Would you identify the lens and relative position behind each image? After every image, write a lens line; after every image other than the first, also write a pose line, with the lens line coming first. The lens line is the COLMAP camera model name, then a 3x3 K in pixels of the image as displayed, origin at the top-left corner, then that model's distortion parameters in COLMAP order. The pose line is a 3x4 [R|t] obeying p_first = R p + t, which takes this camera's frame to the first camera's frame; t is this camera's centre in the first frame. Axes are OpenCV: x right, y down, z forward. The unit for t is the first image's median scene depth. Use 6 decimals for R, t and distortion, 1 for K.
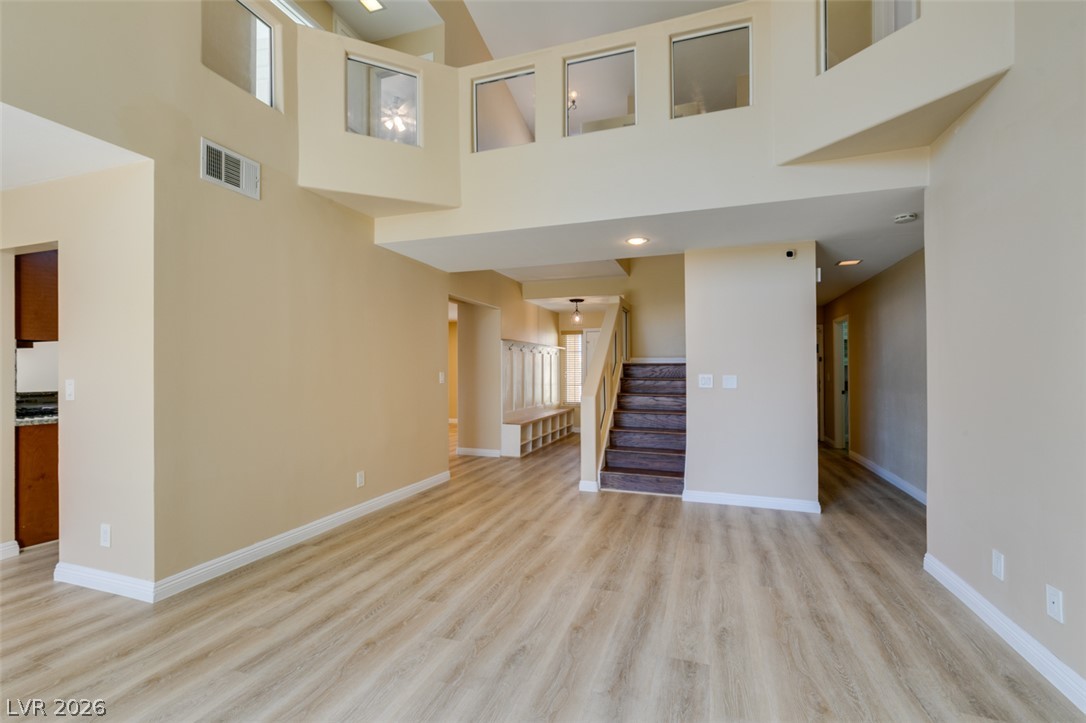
lens RADIAL K [[485.0, 0, 540.1], [0, 485.0, 365.9], [0, 0, 1]] dist [0.002983, -0.001732]
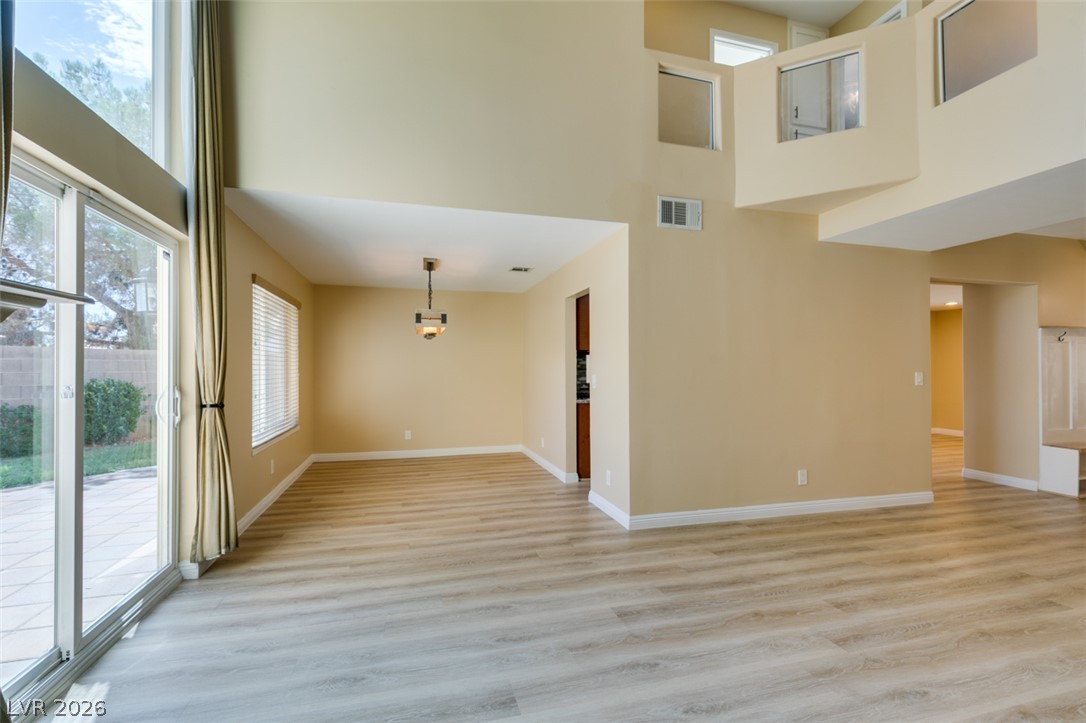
lens RADIAL K [[485.0, 0, 538.0], [0, 485.0, 364.8], [0, 0, 1]] dist [0.002983, -0.001732]
pose [[0.567376, -0.005060, -0.823443, 0.213474], [0.004885, 0.999984, -0.002779, -0.001077], [0.823444, -0.002446, 0.567392, -0.036880]]
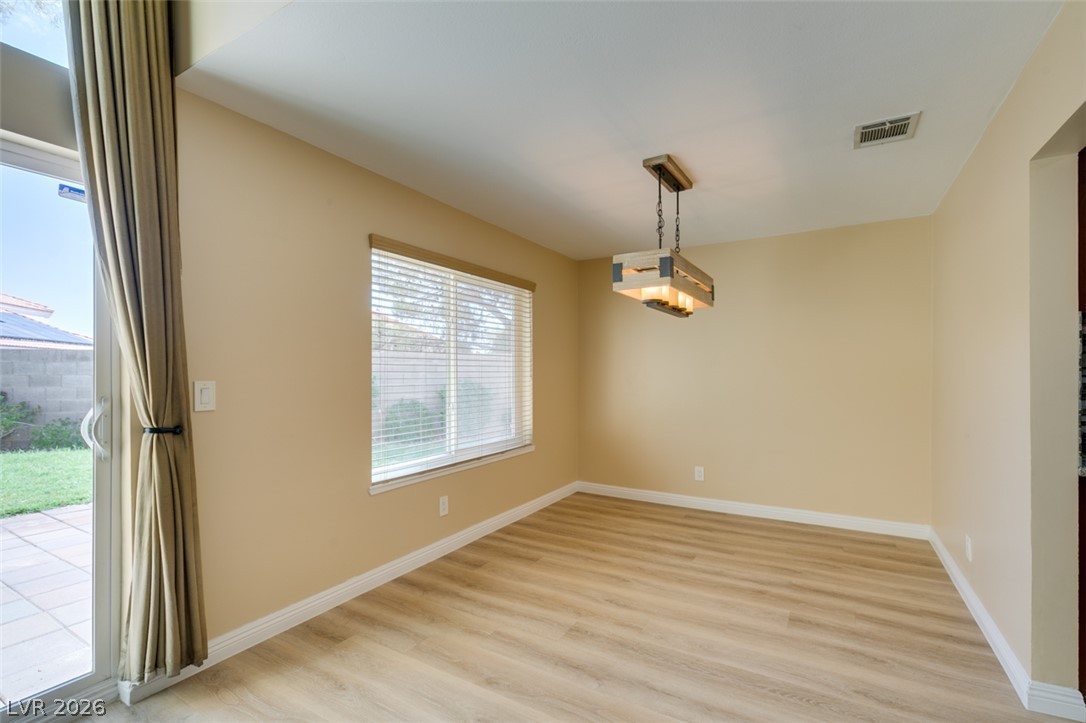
lens RADIAL K [[485.0, 0, 538.1], [0, 485.0, 373.7], [0, 0, 1]] dist [0.002983, -0.001732]
pose [[-0.199862, 0.006348, -0.979804, -0.490653], [0.007299, 0.999961, 0.004990, 0.006311], [0.979797, -0.006154, -0.199900, 0.583337]]
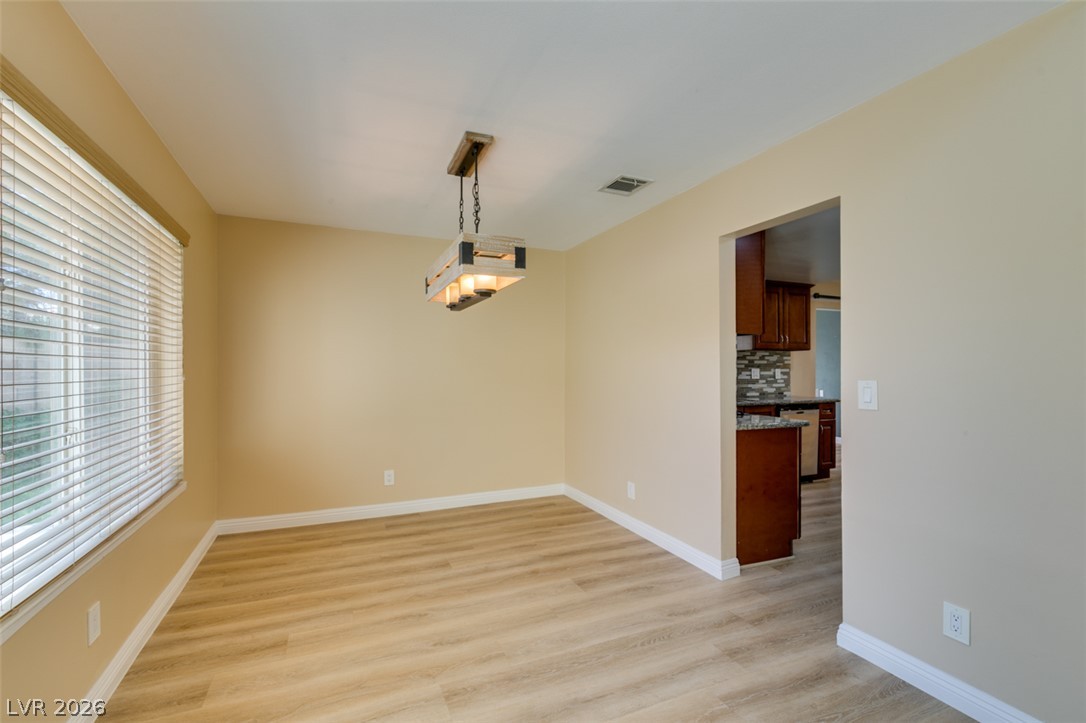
lens RADIAL K [[485.0, 0, 545.7], [0, 485.0, 365.7], [0, 0, 1]] dist [0.002983, -0.001732]
pose [[0.679288, -0.000456, -0.733872, -0.733150], [0.003371, 0.999991, 0.002498, 0.002828], [0.733864, -0.004171, 0.679284, 0.148446]]
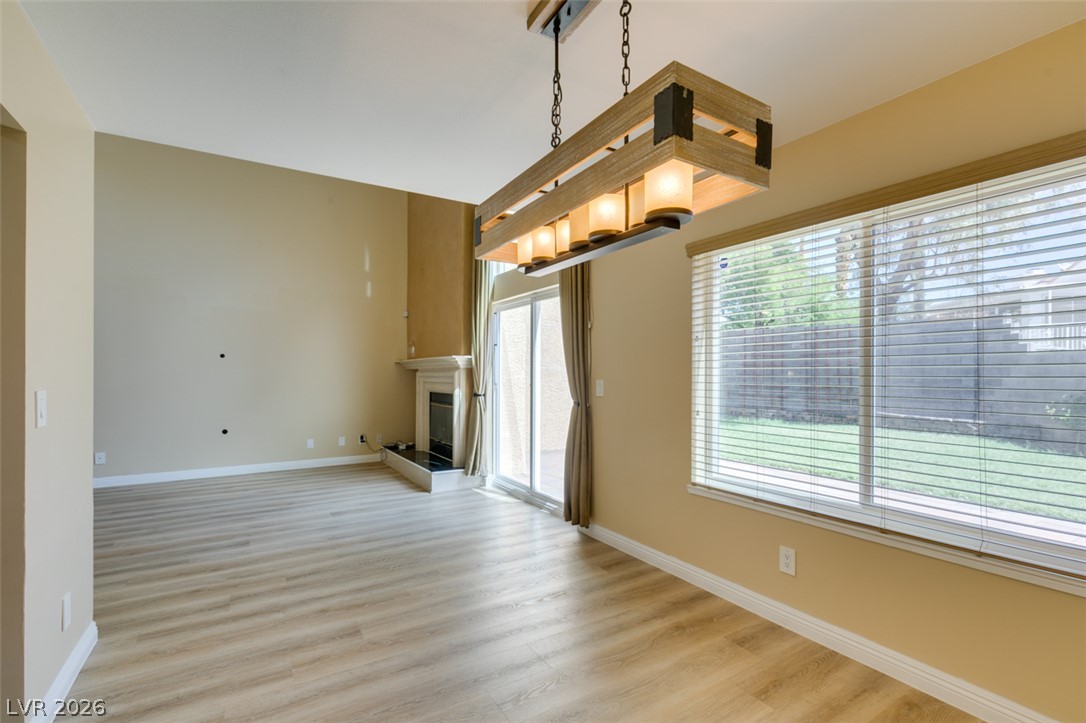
lens RADIAL K [[485.0, 0, 539.5], [0, 485.0, 373.5], [0, 0, 1]] dist [0.002983, -0.001732]
pose [[-0.777099, 0.001739, 0.629376, -1.733297], [-0.003768, 0.999965, -0.007415, 0.009787], [-0.629367, -0.008133, -0.777066, 1.040173]]
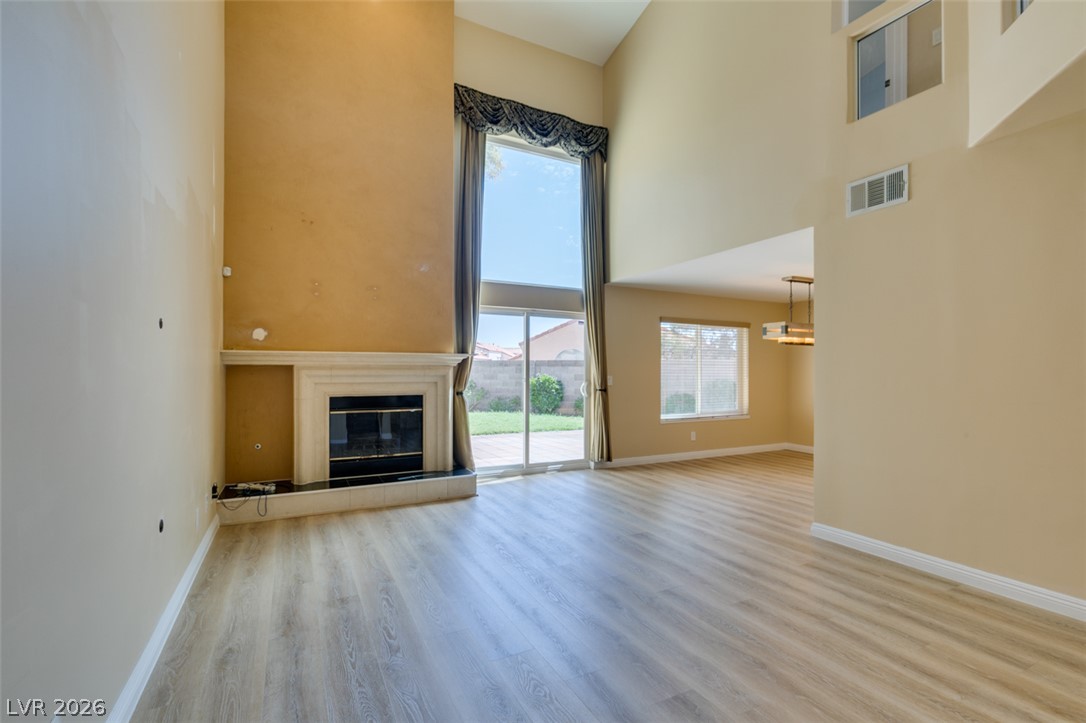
lens RADIAL K [[485.0, 0, 541.7], [0, 485.0, 372.0], [0, 0, 1]] dist [0.002983, -0.001732]
pose [[-0.685611, -0.000795, -0.727967, 0.708506], [0.002775, 0.999989, -0.003706, 0.006685], [0.727962, -0.004561, -0.685602, 1.240424]]
